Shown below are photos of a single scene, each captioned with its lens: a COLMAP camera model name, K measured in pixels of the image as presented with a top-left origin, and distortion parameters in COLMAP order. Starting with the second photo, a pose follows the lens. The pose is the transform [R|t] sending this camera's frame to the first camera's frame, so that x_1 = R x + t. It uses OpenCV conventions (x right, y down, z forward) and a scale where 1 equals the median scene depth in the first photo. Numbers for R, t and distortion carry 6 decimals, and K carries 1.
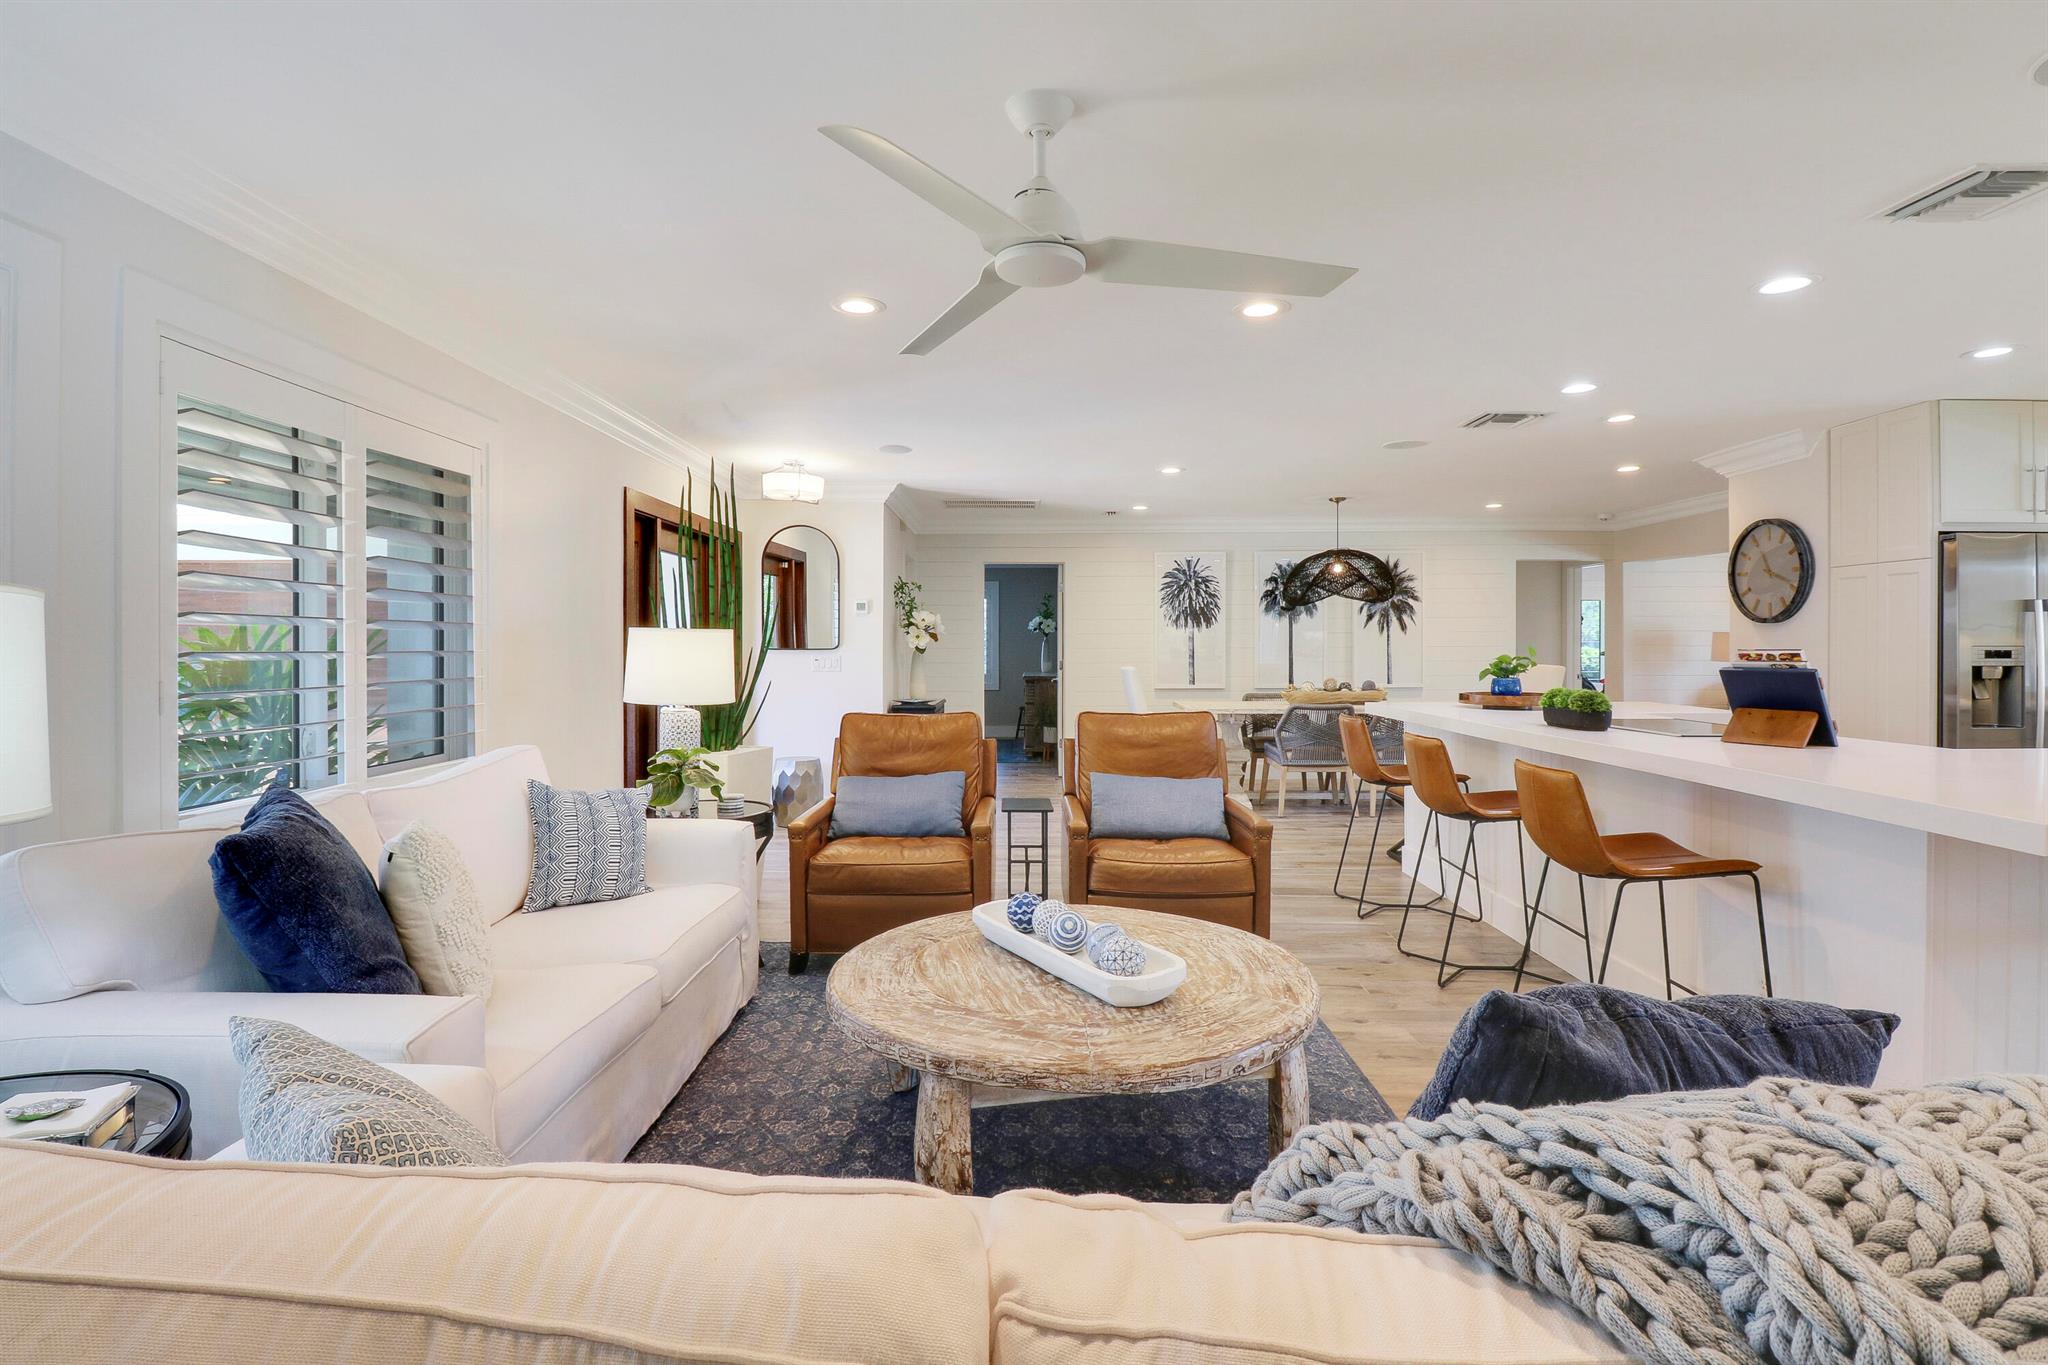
lens RADIAL K [[970.8, 0, 1021.3], [0, 970.8, 651.2], [0, 0, 1]] dist [-0.003476, -0.010826]
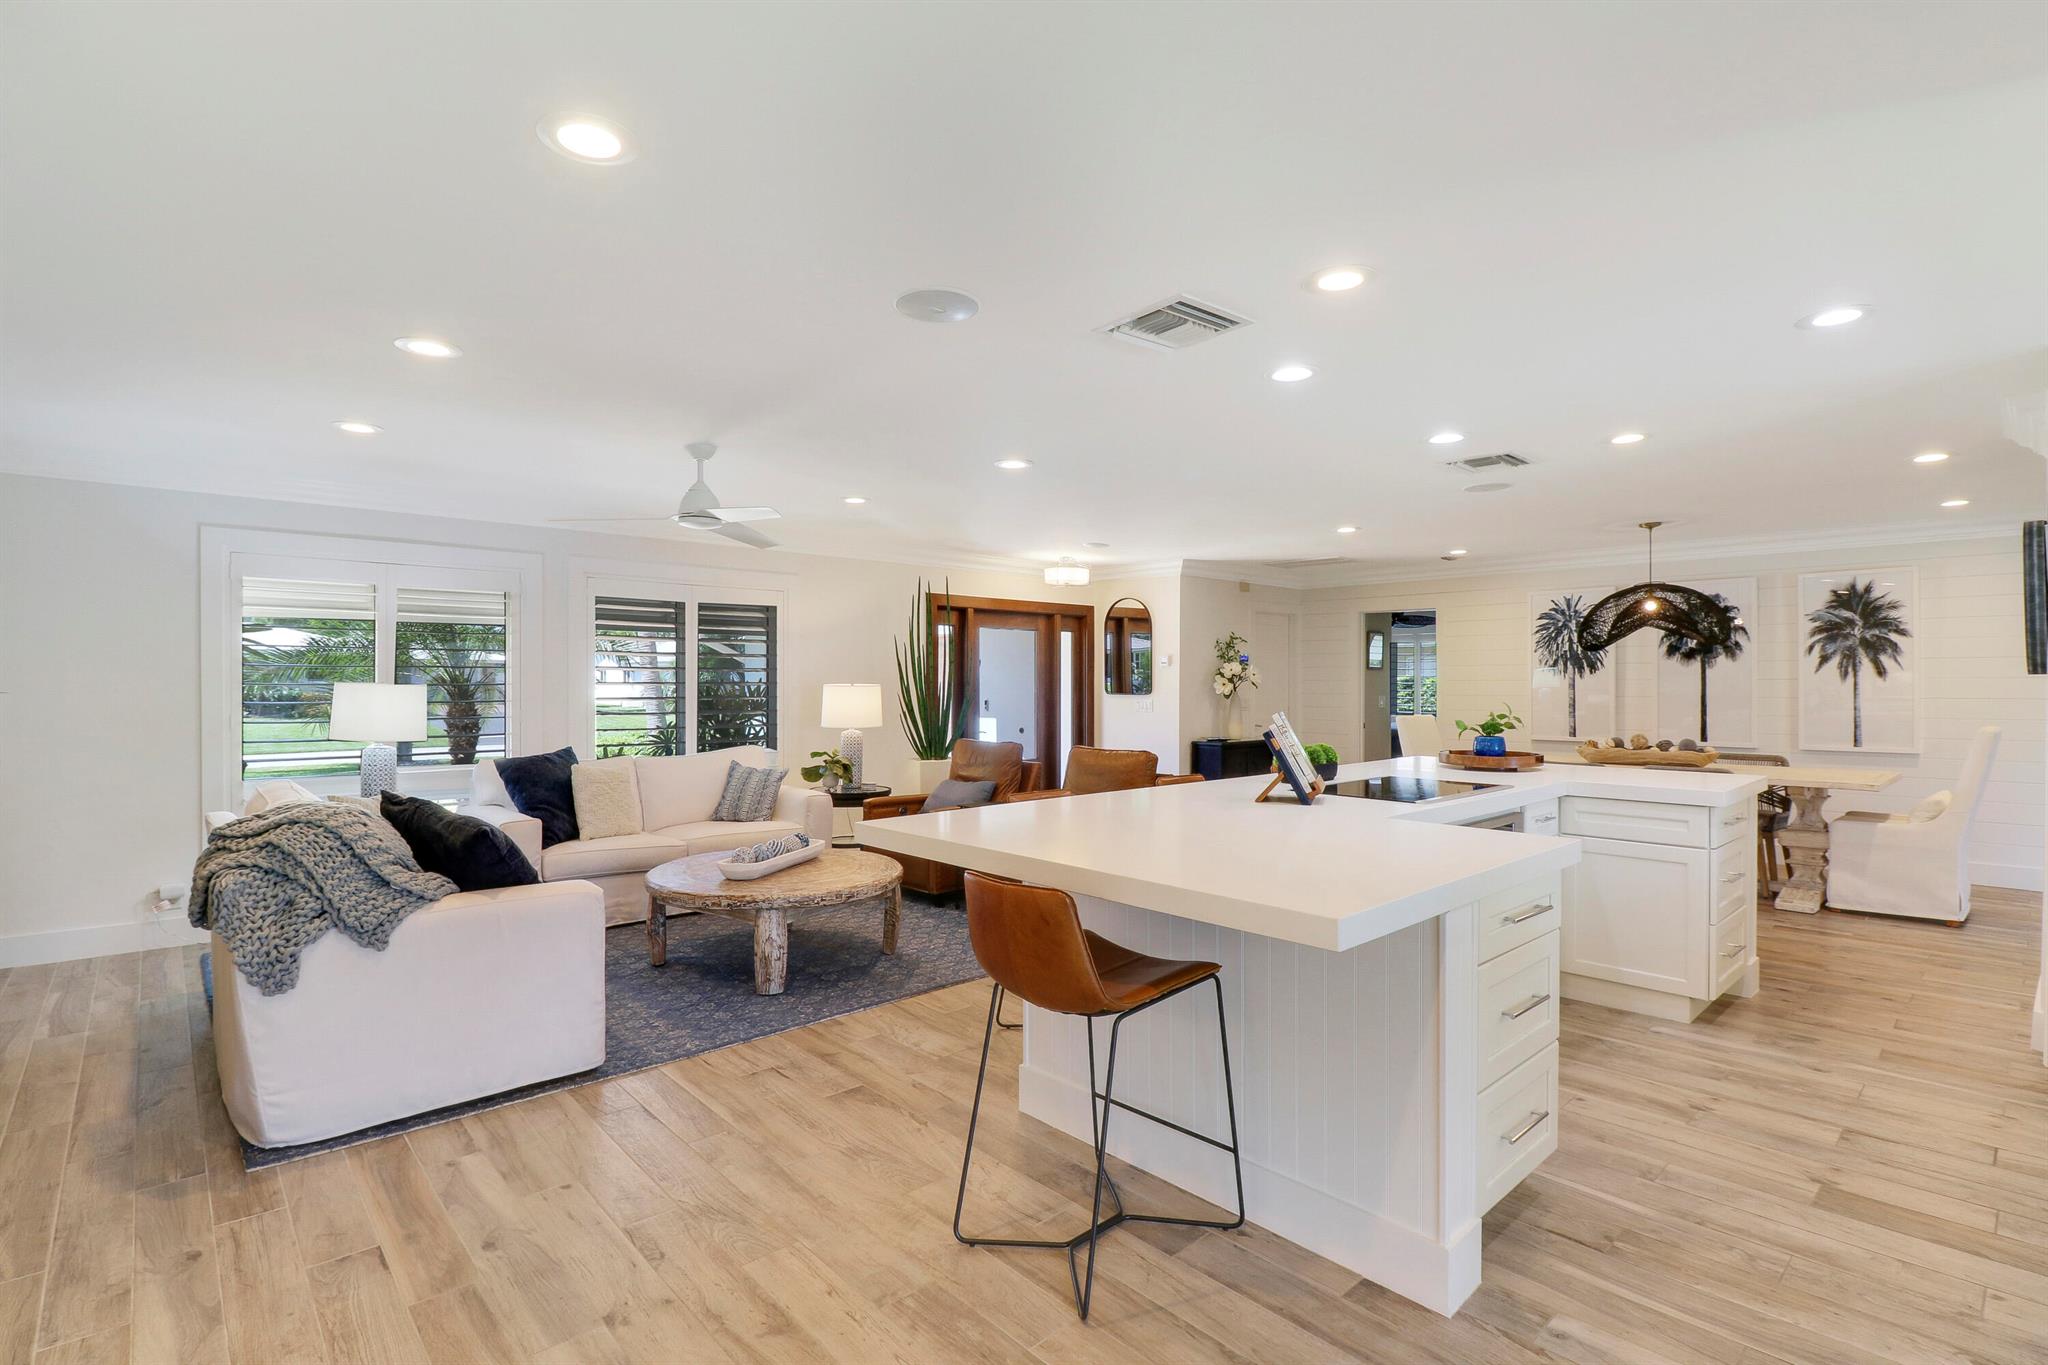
lens RADIAL K [[970.8, 0, 1016.9], [0, 970.8, 686.7], [0, 0, 1]] dist [-0.003476, -0.010826]
pose [[0.679784, 0.005106, -0.733395, 0.775916], [-0.006427, 0.999979, 0.001005, -0.015717], [0.733385, 0.004030, 0.679802, 0.023878]]
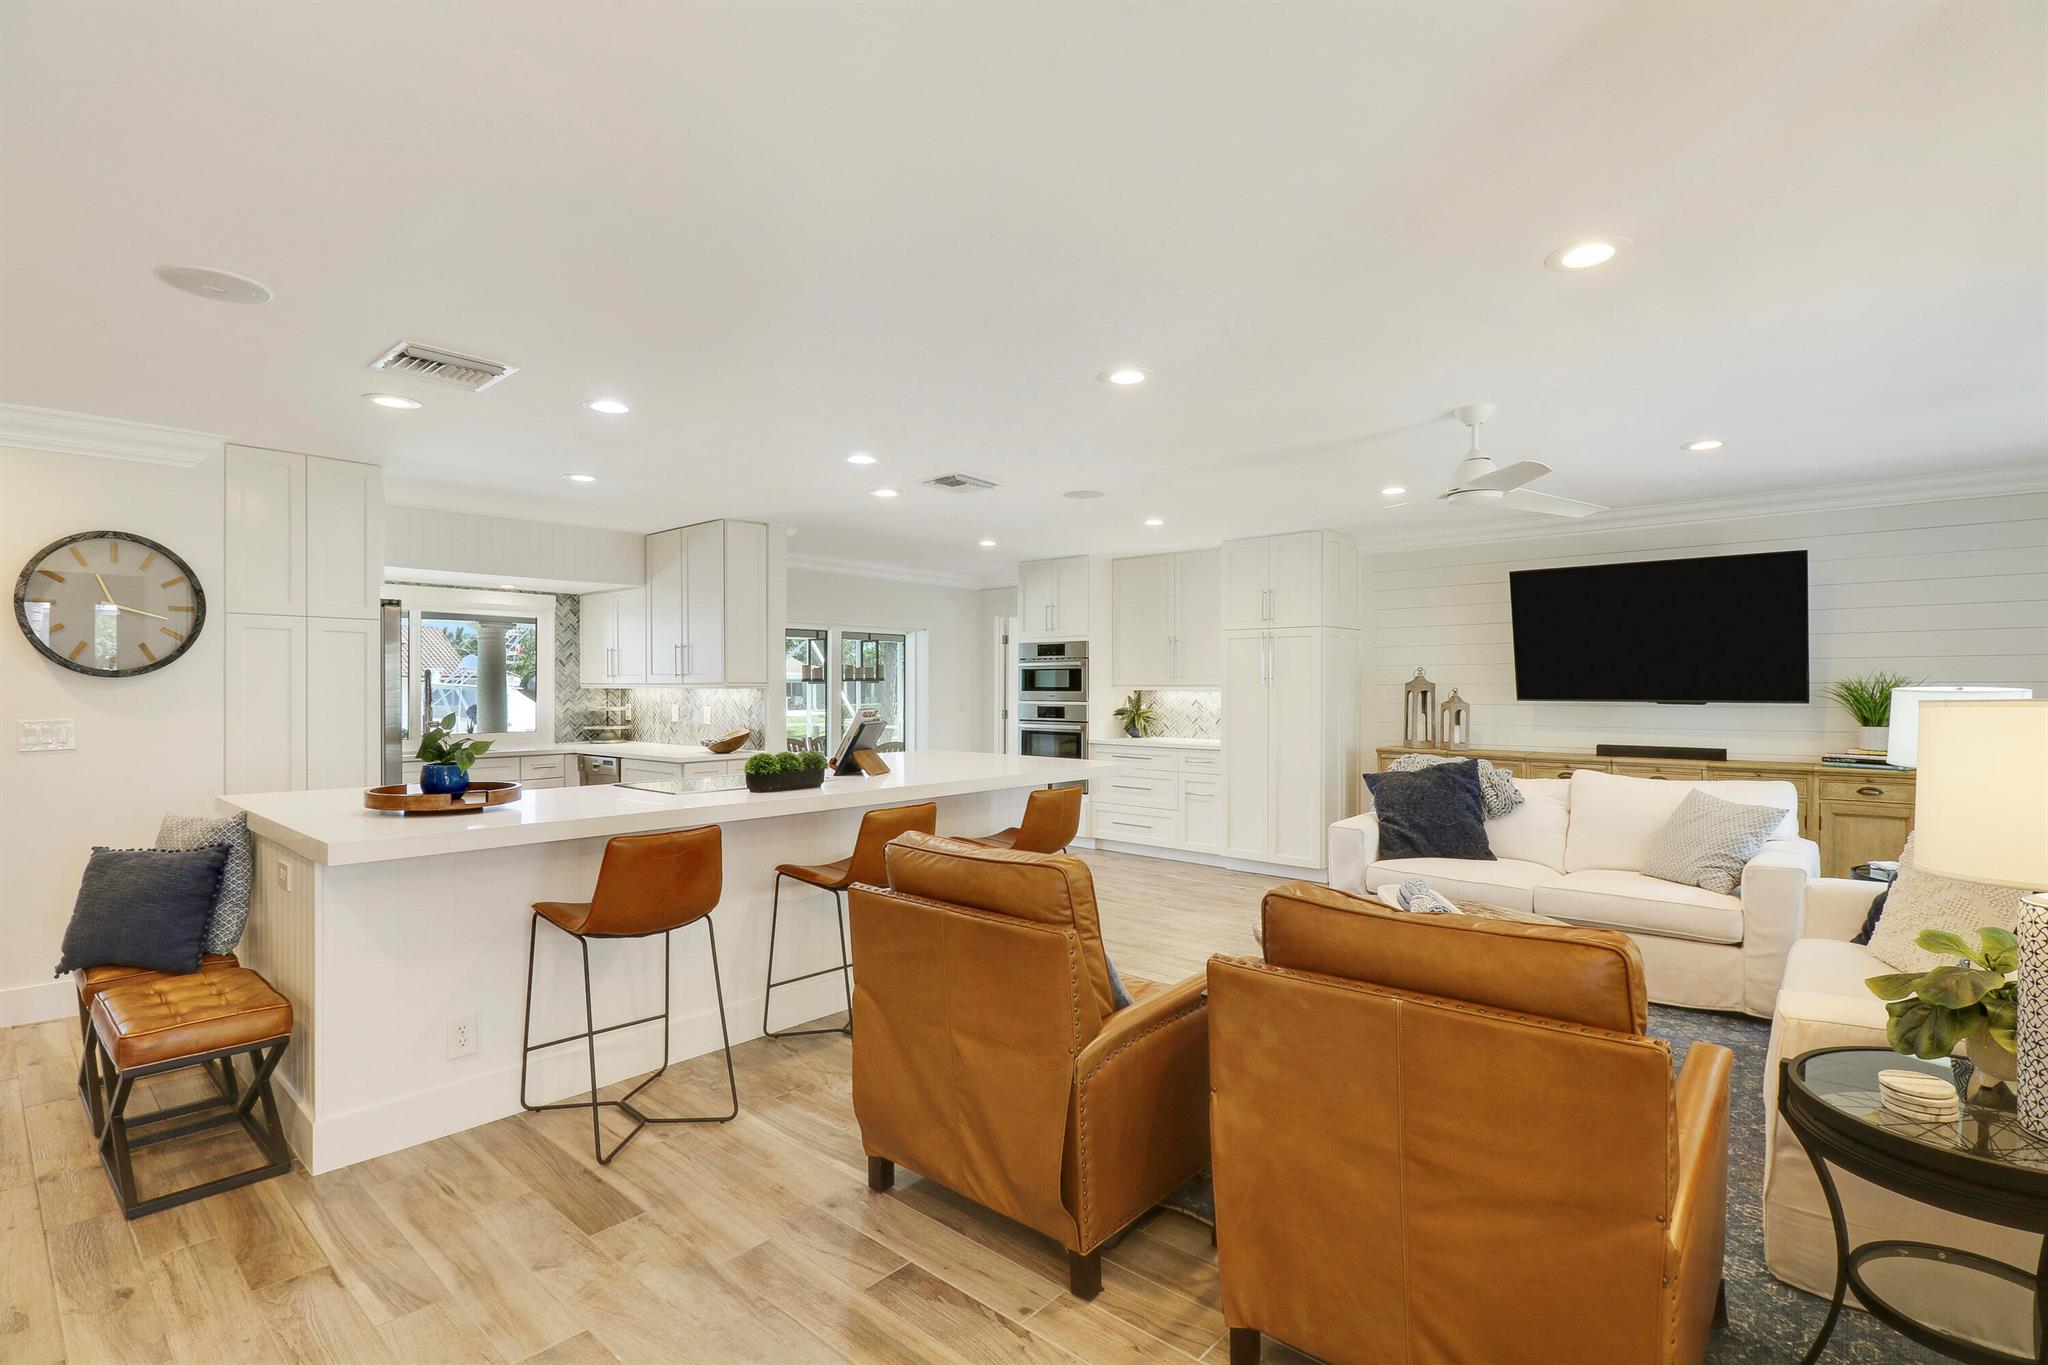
lens RADIAL K [[958.1, 0, 1021.2], [0, 958.1, 691.0], [0, 0, 1]] dist [-0.006822, -0.007959]
pose [[-0.757585, -0.001731, 0.652735, -0.183901], [0.003846, 0.999967, 0.007115, -0.021698], [-0.652725, 0.007901, -0.757553, 1.083561]]
